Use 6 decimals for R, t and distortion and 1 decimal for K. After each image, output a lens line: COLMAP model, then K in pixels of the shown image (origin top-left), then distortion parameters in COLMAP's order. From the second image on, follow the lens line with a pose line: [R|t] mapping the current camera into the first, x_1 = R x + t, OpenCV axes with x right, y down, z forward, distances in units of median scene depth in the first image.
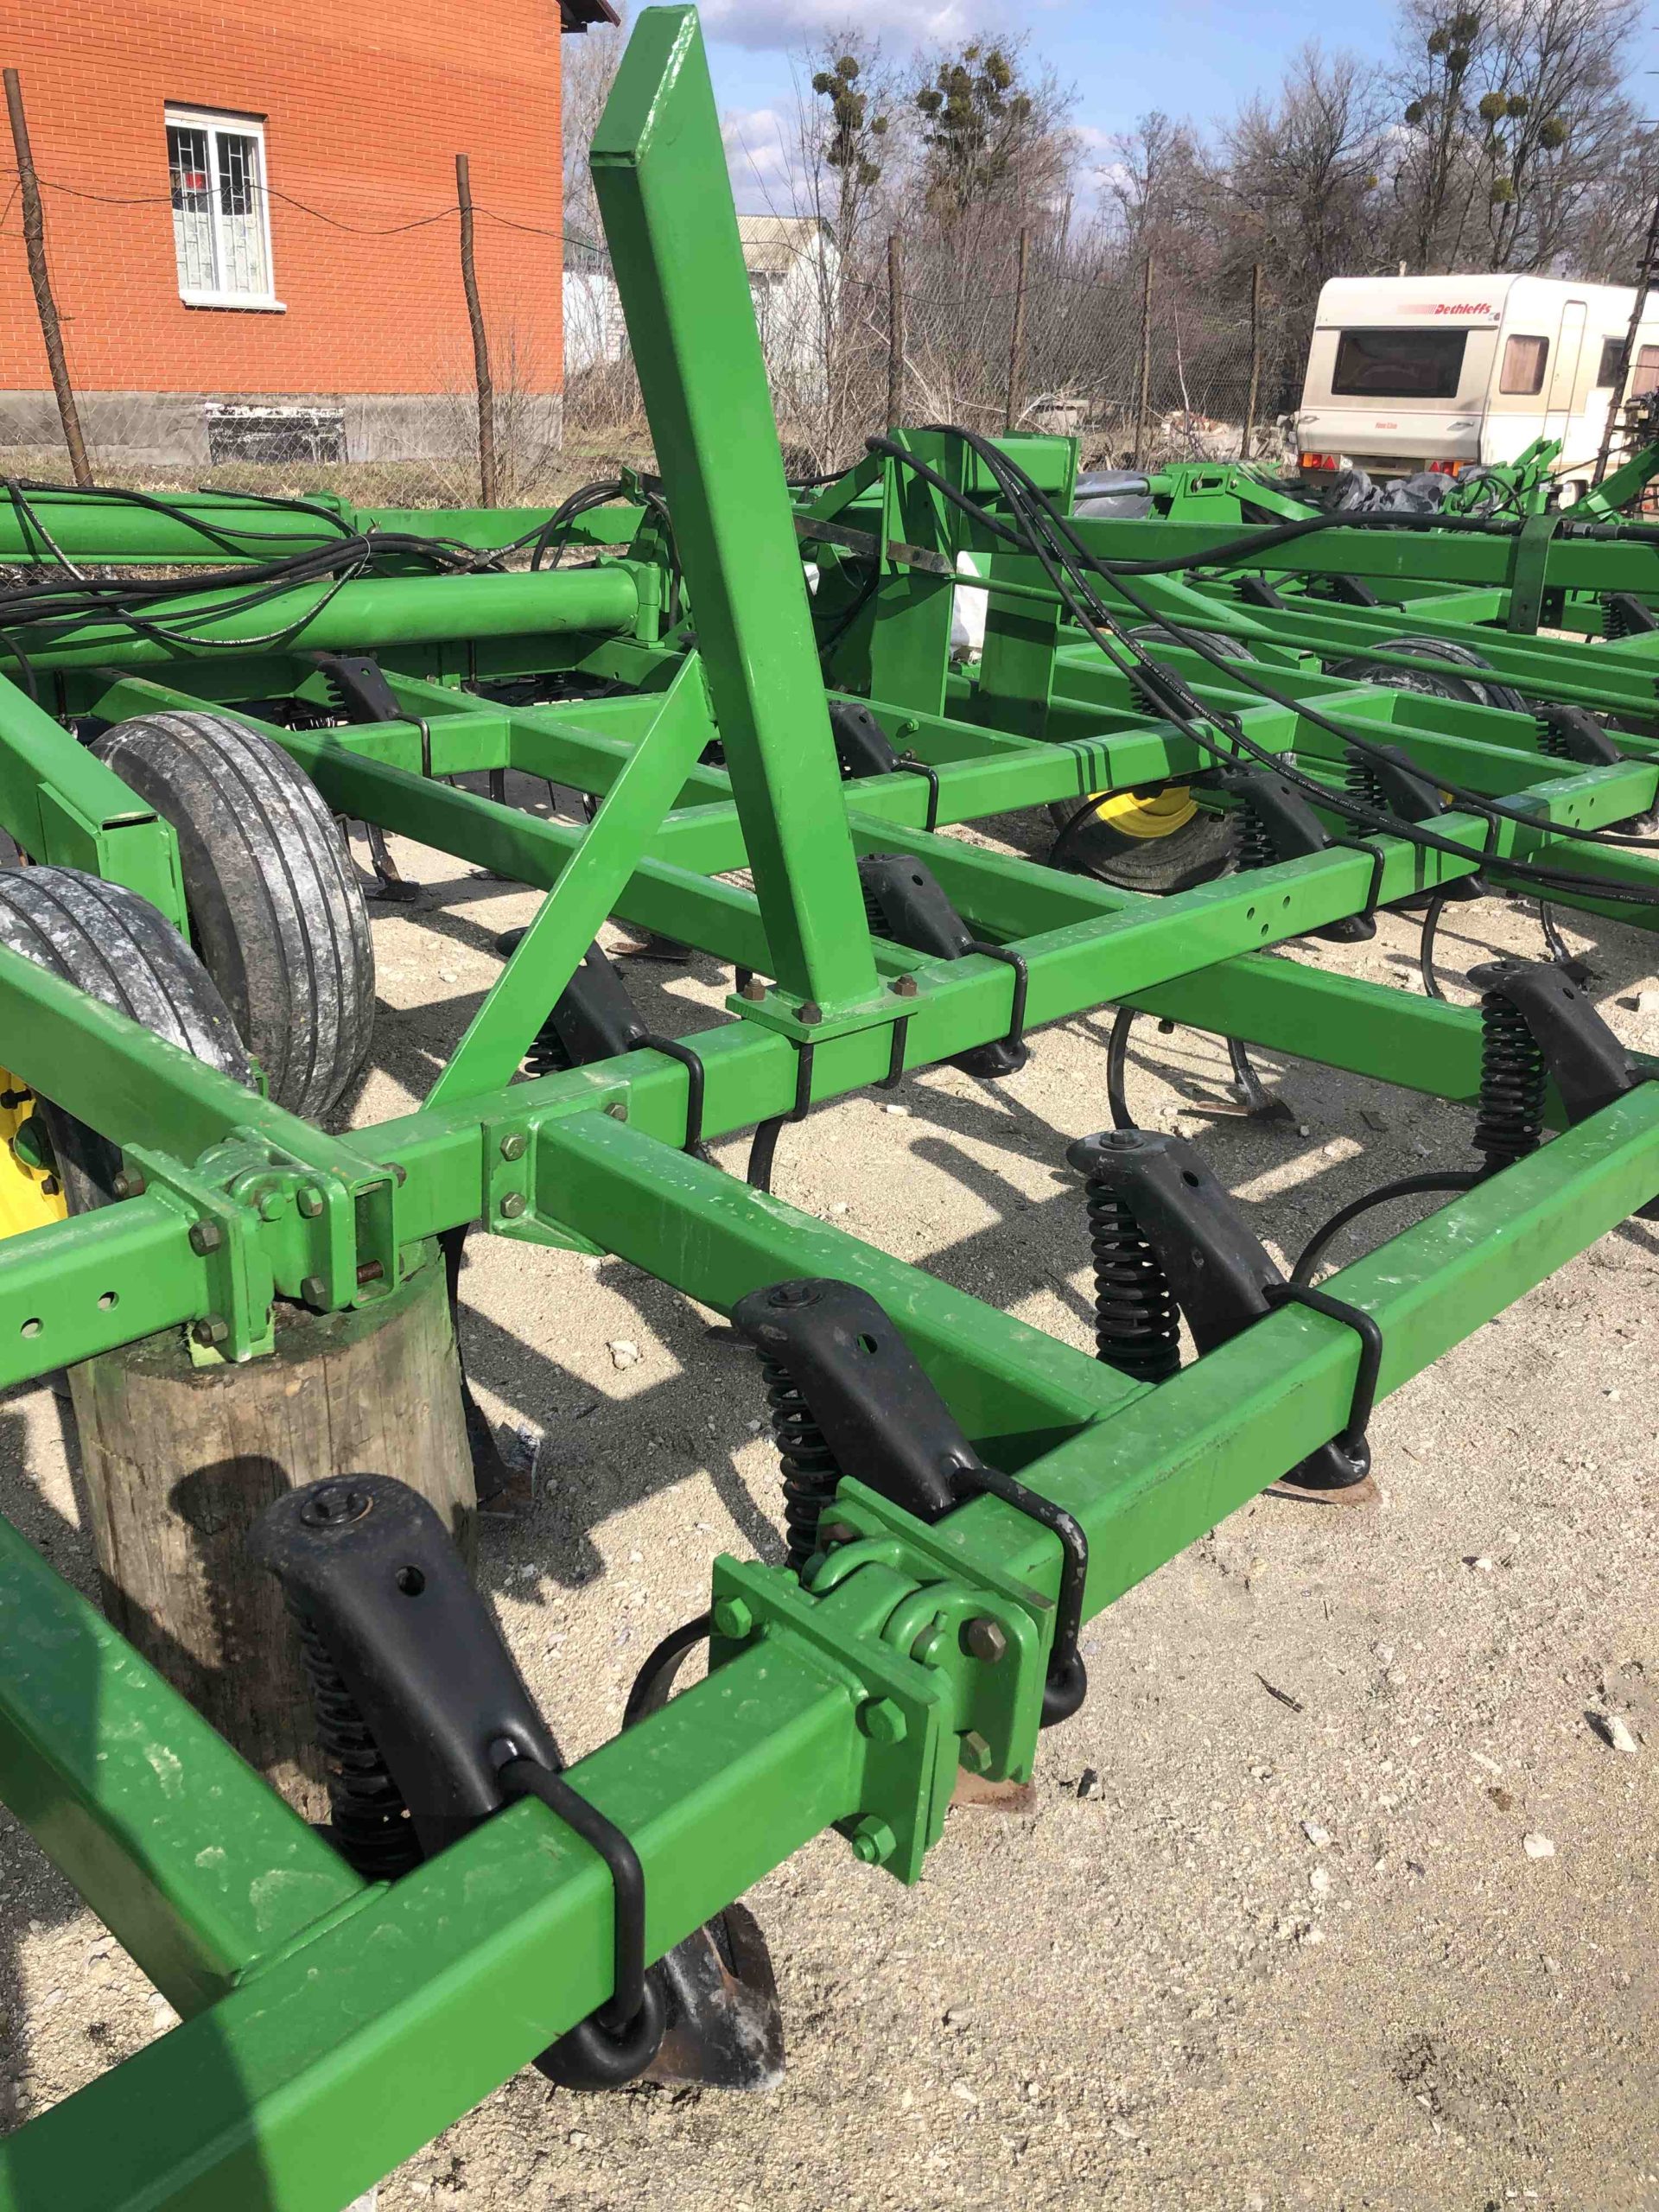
lens RADIAL K [[1812.1, 0, 851.2], [0, 1812.1, 1074.2], [0, 0, 1]] dist [0.025951, -0.019479]
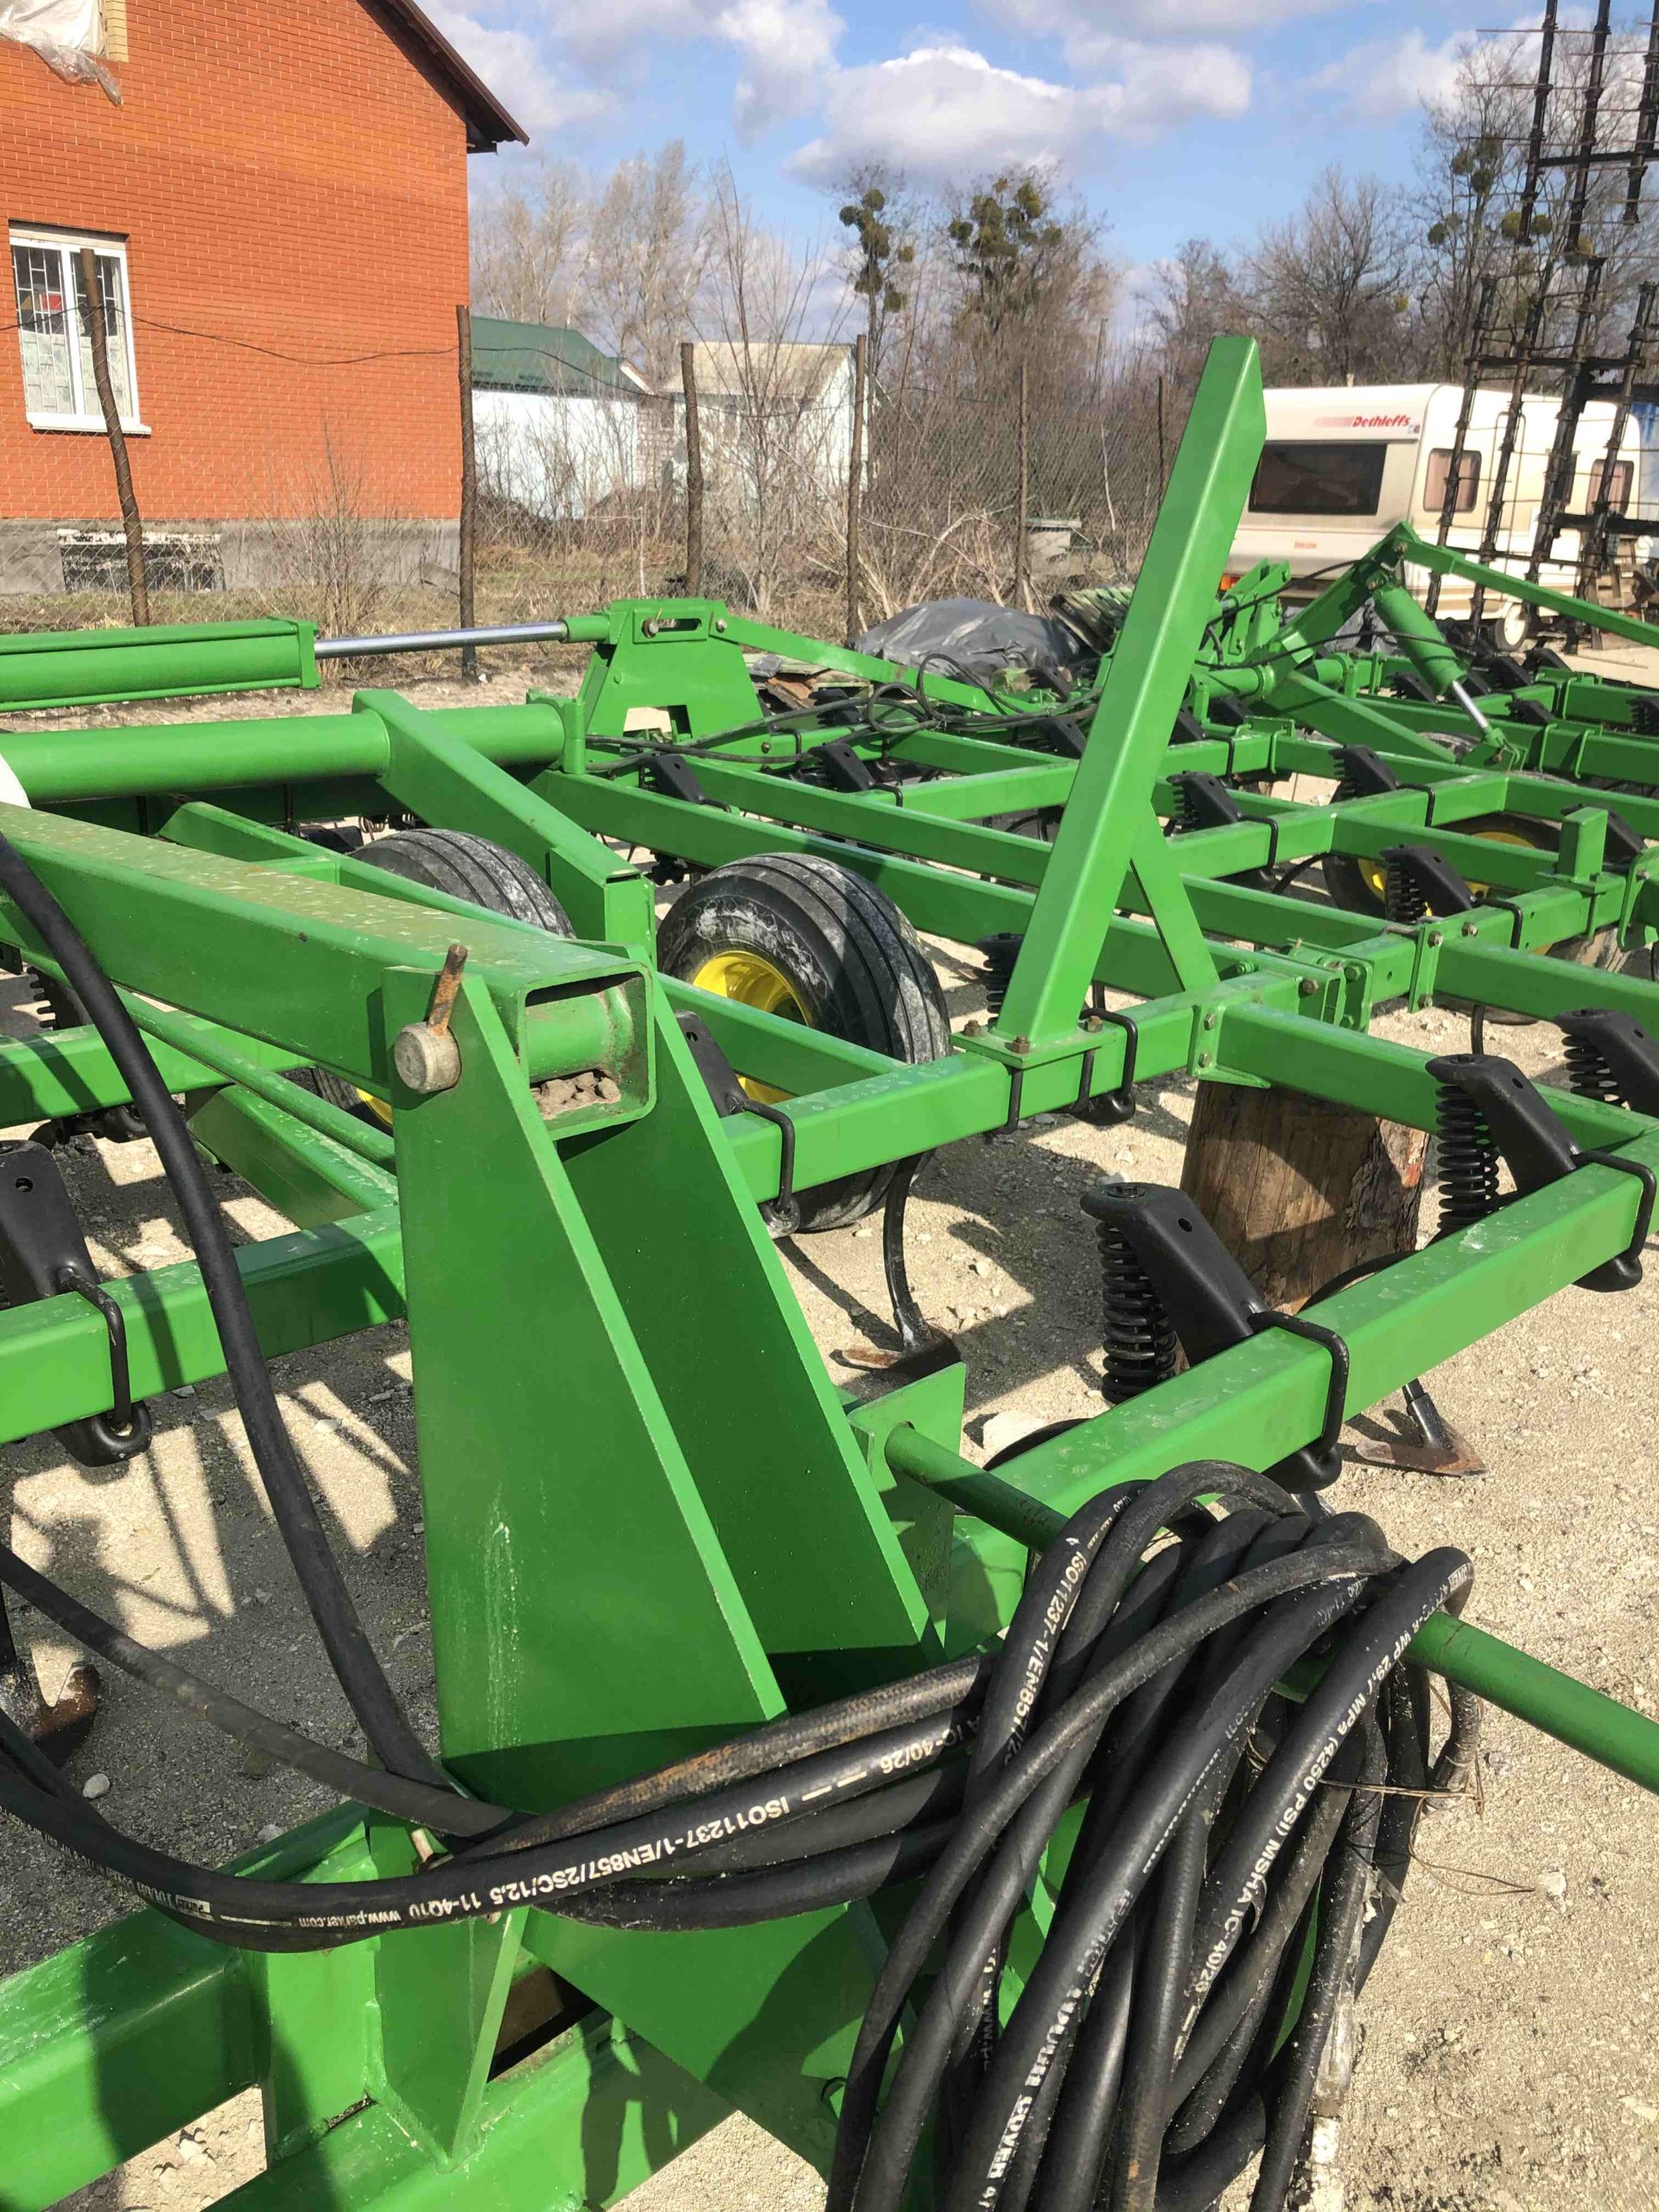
lens RADIAL K [[1812.1, 0, 843.1], [0, 1812.1, 1083.7], [0, 0, 1]] dist [0.025951, -0.019479]
pose [[0.999056, 0.006554, -0.042936, 0.393358], [-0.008934, 0.998420, -0.055478, -0.121716], [0.042505, 0.055810, 0.997536, 0.339114]]
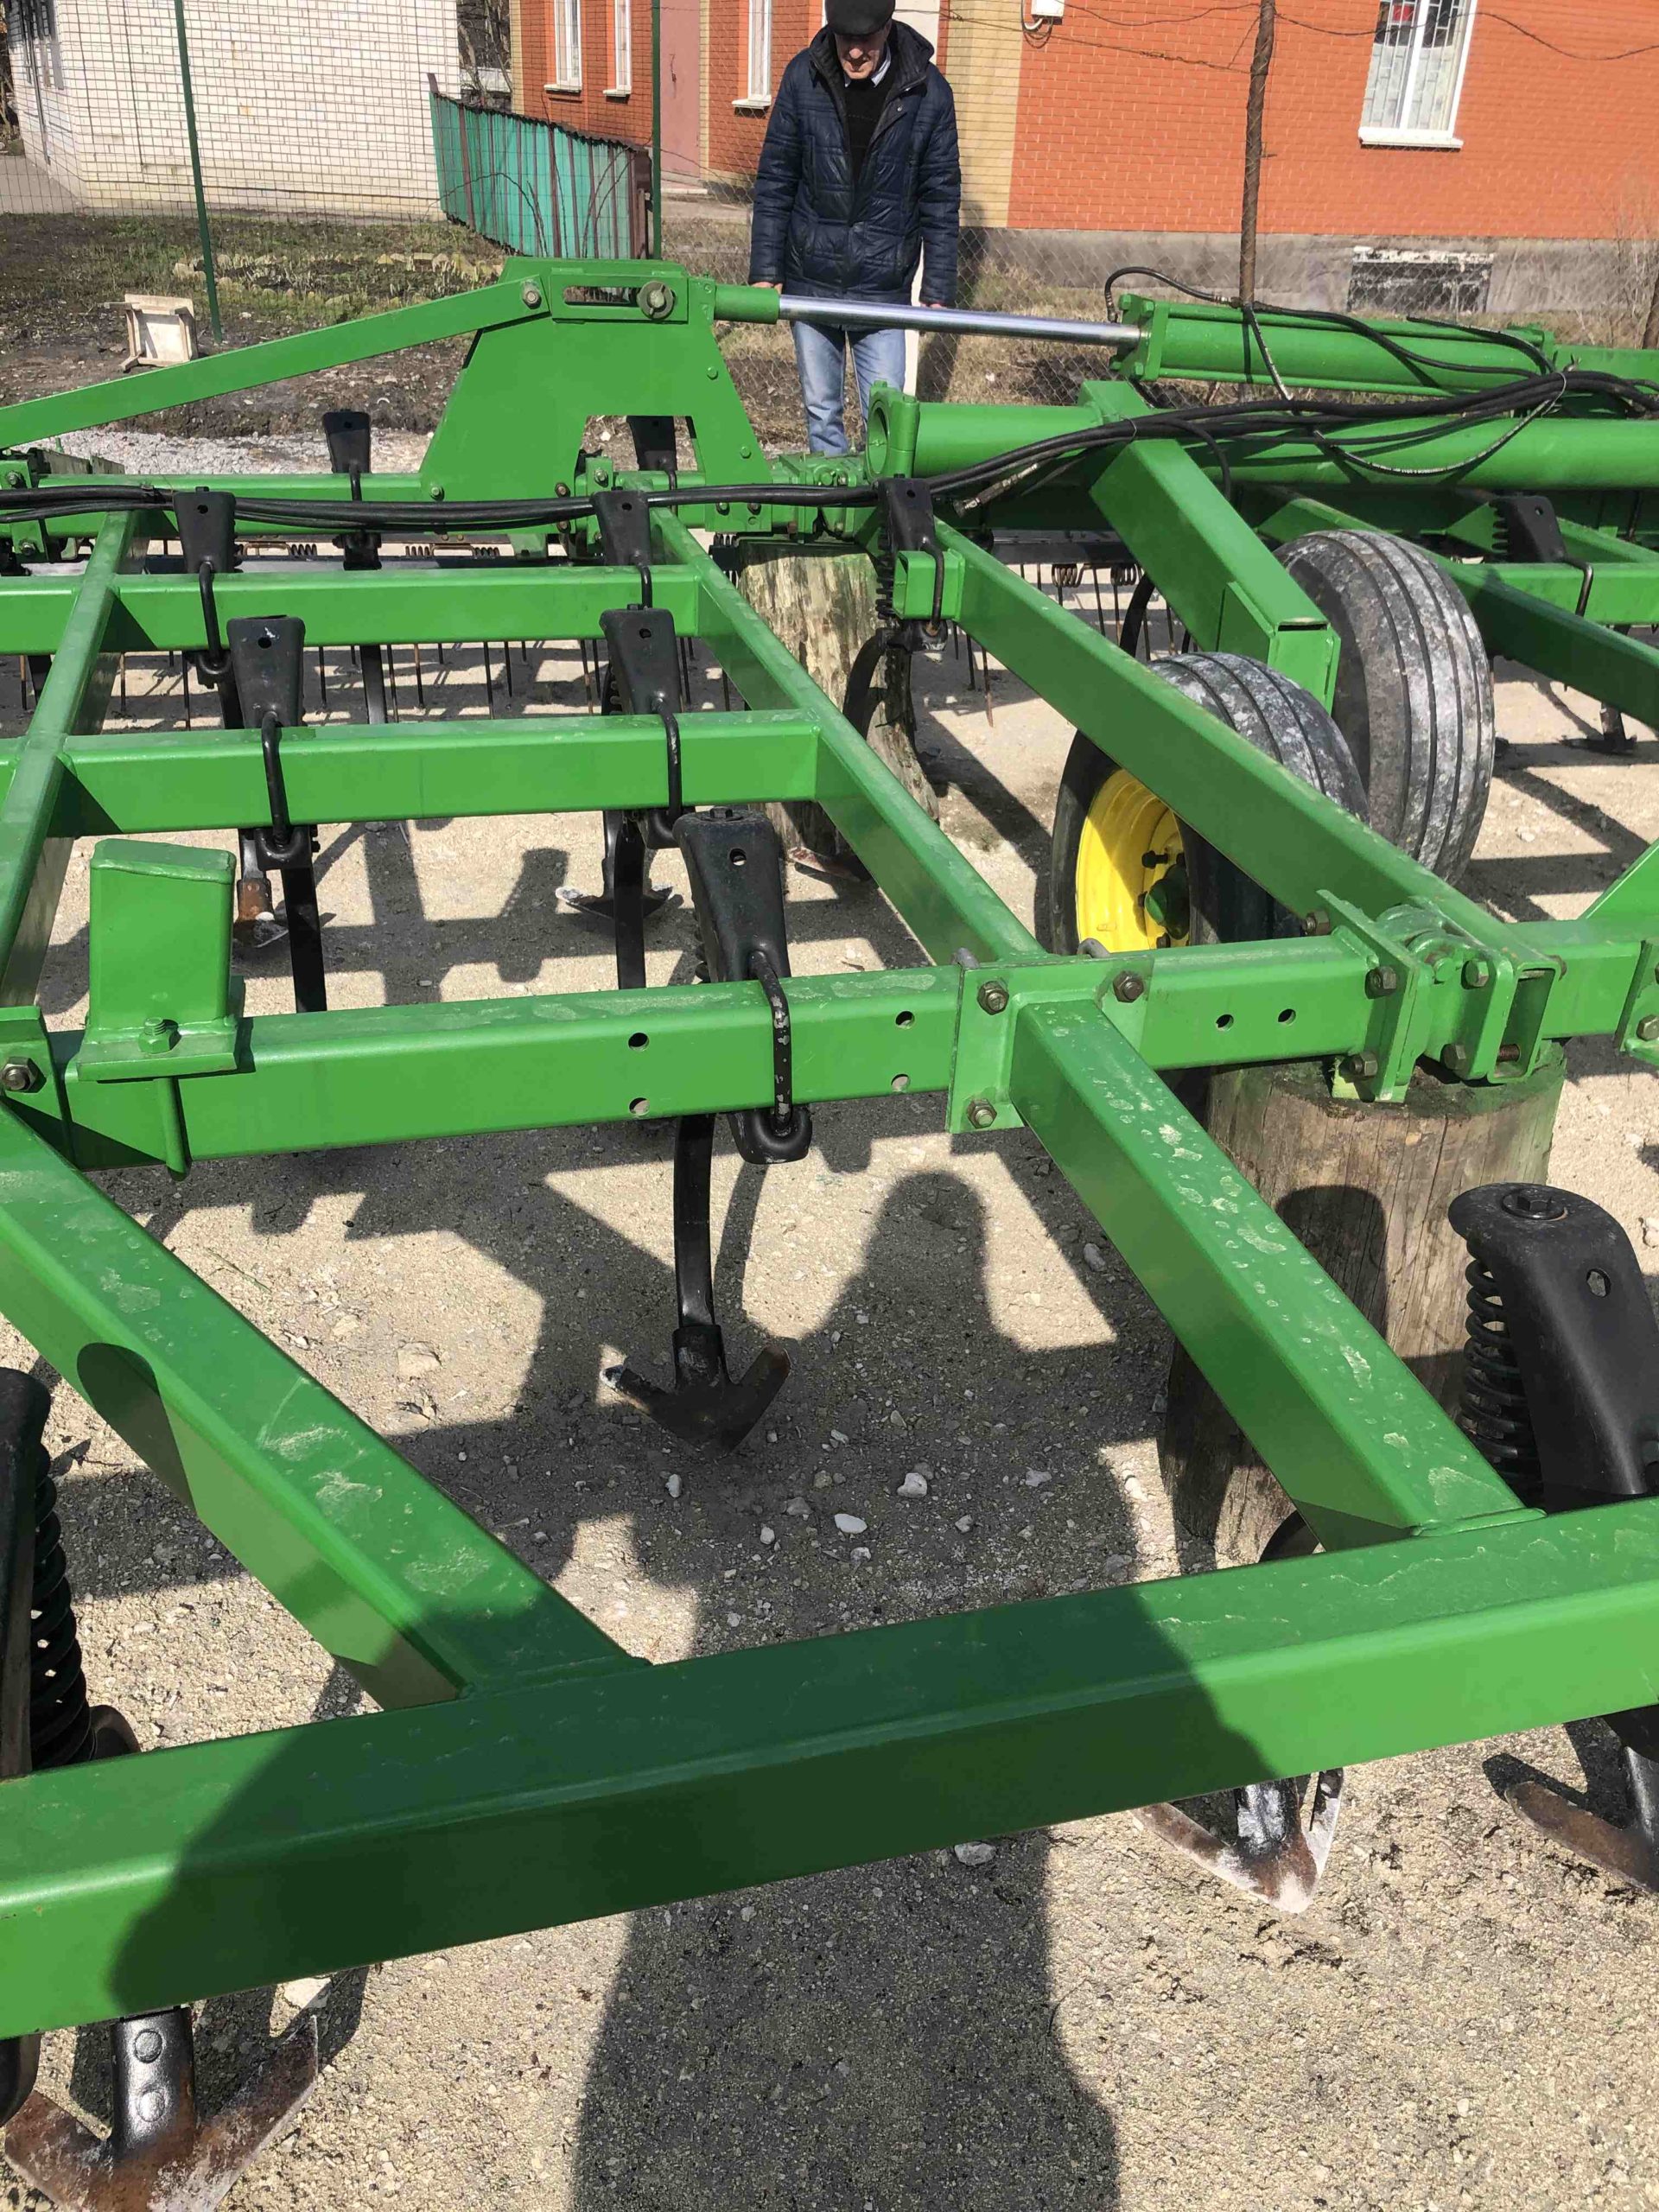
lens RADIAL K [[1812.1, 0, 824.9], [0, 1812.1, 1094.5], [0, 0, 1]] dist [0.025951, -0.019479]
pose [[0.843131, 0.242644, -0.479847, -0.037448], [-0.203774, 0.970016, 0.132461, 0.032007], [0.497600, -0.013901, 0.867295, -0.054503]]
